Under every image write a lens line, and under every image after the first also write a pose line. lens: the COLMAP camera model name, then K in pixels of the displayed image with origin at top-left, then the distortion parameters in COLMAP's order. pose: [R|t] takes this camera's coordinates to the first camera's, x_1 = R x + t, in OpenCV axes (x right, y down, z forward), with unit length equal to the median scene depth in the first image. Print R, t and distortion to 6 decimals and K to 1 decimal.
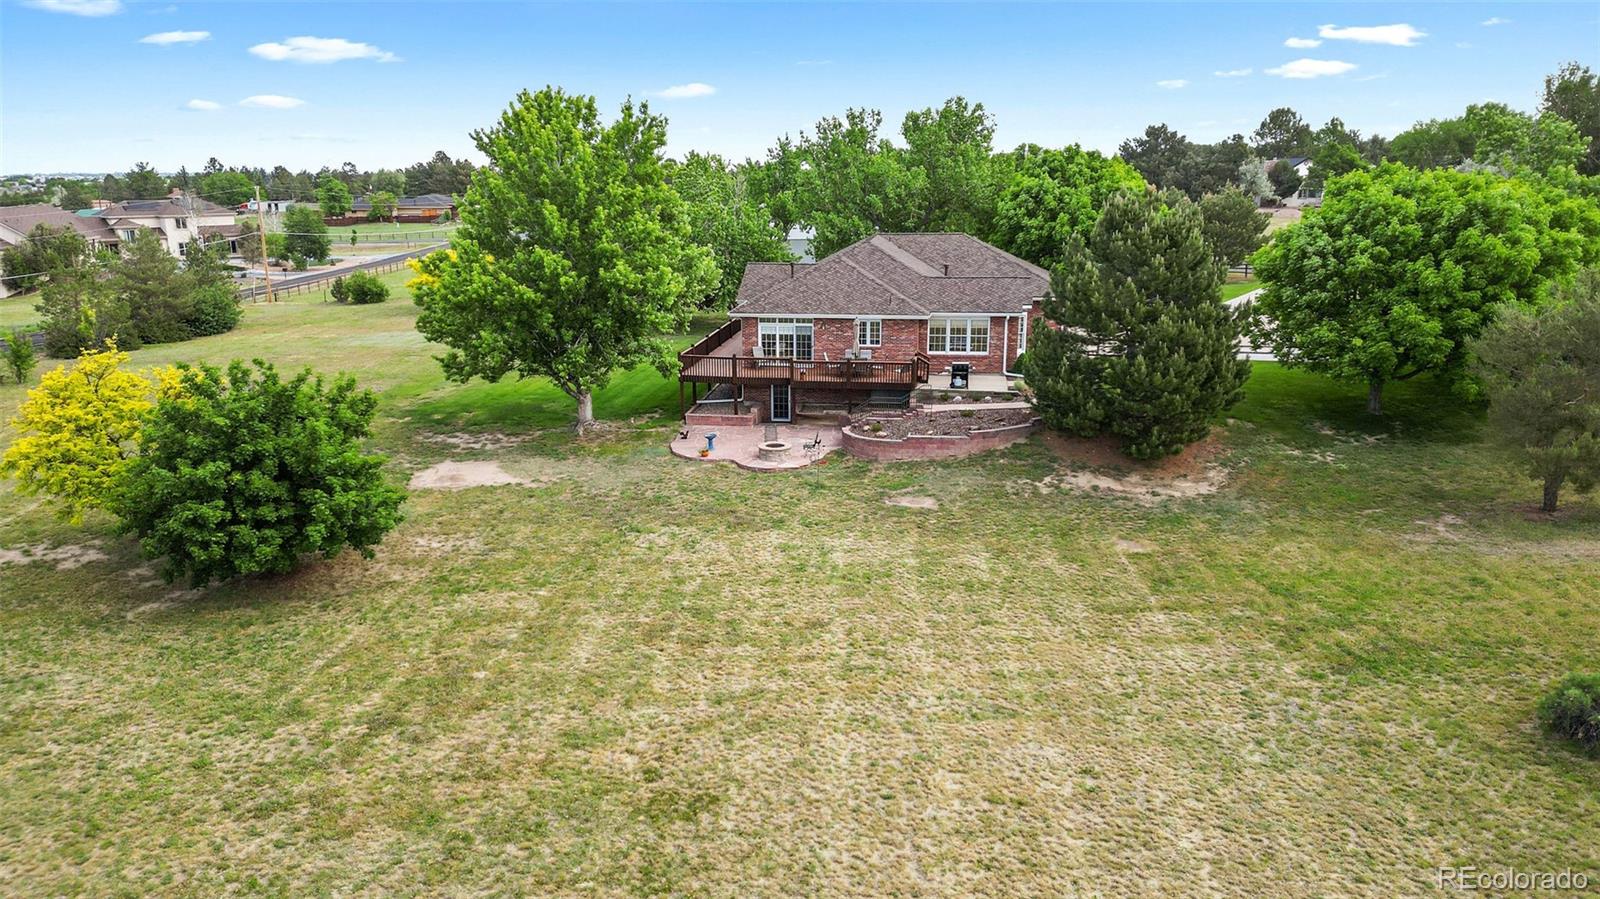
lens RADIAL K [[1159.3, 0, 800.5], [0, 1159.3, 453.3], [0, 0, 1]] dist [0.138786, -0.155215]
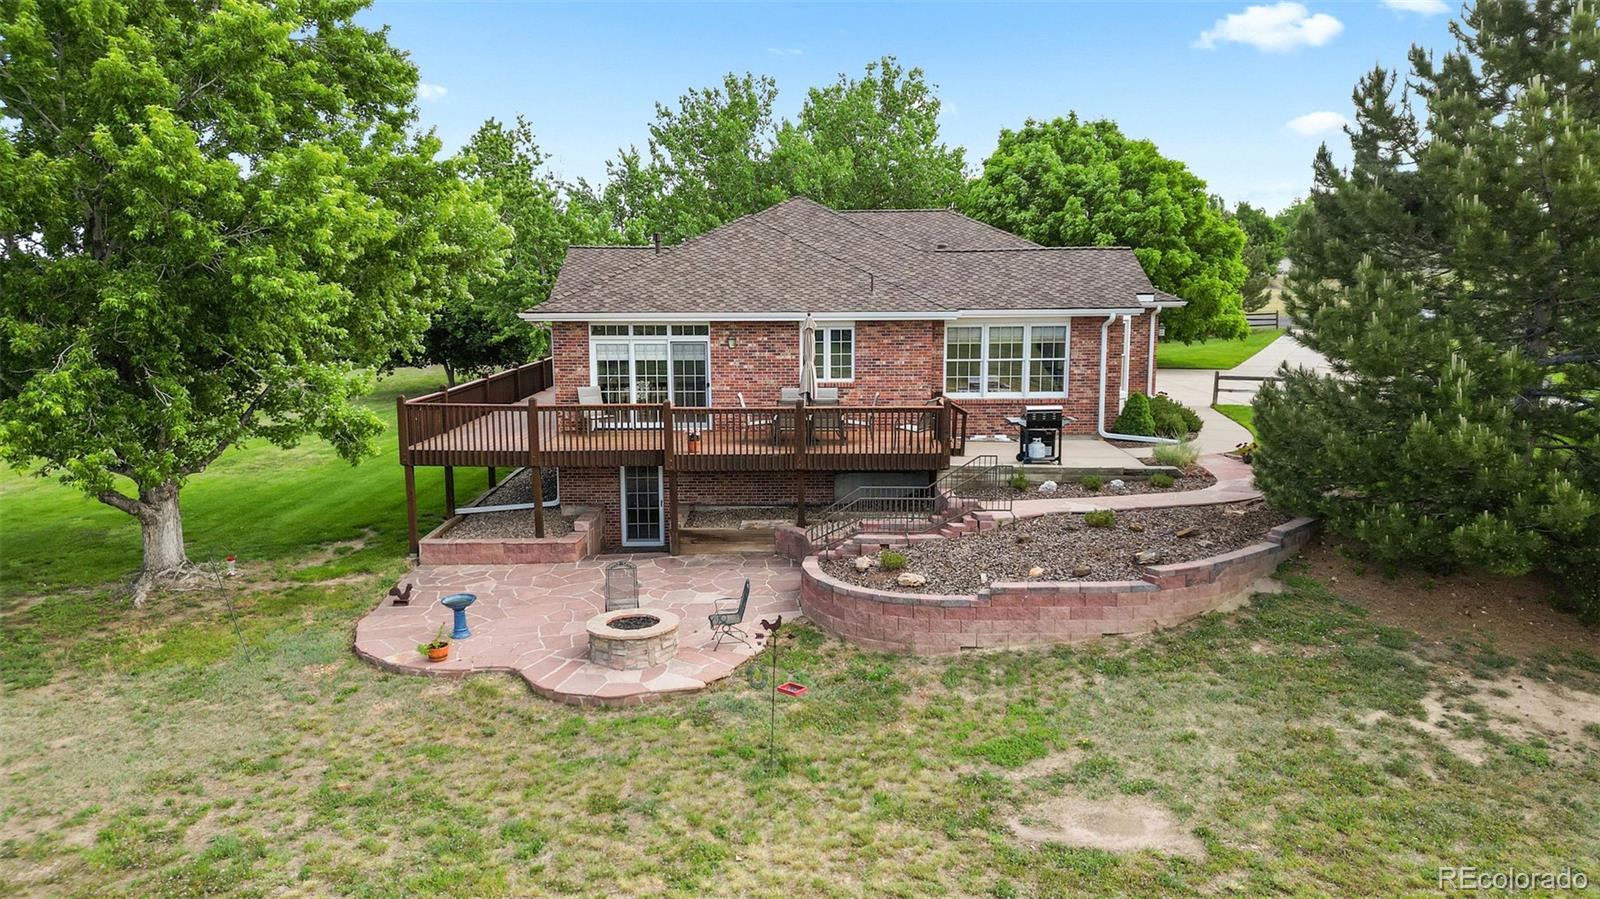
lens RADIAL K [[1159.3, 0, 800.5], [0, 1159.3, 453.3], [0, 0, 1]] dist [0.138786, -0.155215]
pose [[0.991657, -0.023574, 0.126727, -0.013284], [0.034812, 0.995581, -0.087215, -0.023170], [-0.124111, 0.090899, 0.988096, 0.551495]]
